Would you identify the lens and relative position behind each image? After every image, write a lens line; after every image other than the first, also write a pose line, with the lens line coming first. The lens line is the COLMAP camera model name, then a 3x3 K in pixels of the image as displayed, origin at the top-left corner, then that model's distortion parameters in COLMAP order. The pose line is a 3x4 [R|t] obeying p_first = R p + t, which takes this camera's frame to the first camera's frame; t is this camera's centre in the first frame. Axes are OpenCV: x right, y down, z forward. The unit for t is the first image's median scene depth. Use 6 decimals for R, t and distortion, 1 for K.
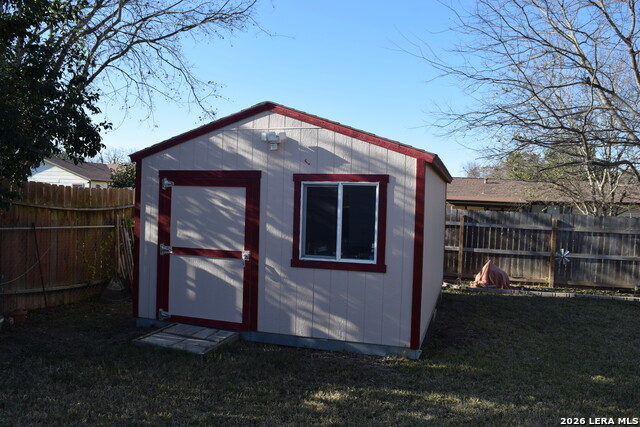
lens RADIAL K [[501.4, 0, 318.9], [0, 501.4, 211.2], [0, 0, 1]] dist [-0.096967, 0.024023]
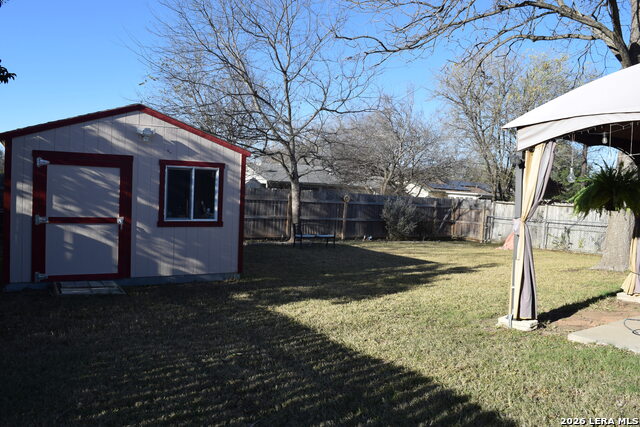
lens RADIAL K [[501.4, 0, 318.9], [0, 501.4, 211.2], [0, 0, 1]] dist [-0.096967, 0.024023]
pose [[0.667867, -0.034570, 0.743478, -0.770371], [-0.010108, 0.998407, 0.055503, -0.012668], [-0.744212, -0.044584, 0.666454, -0.241143]]
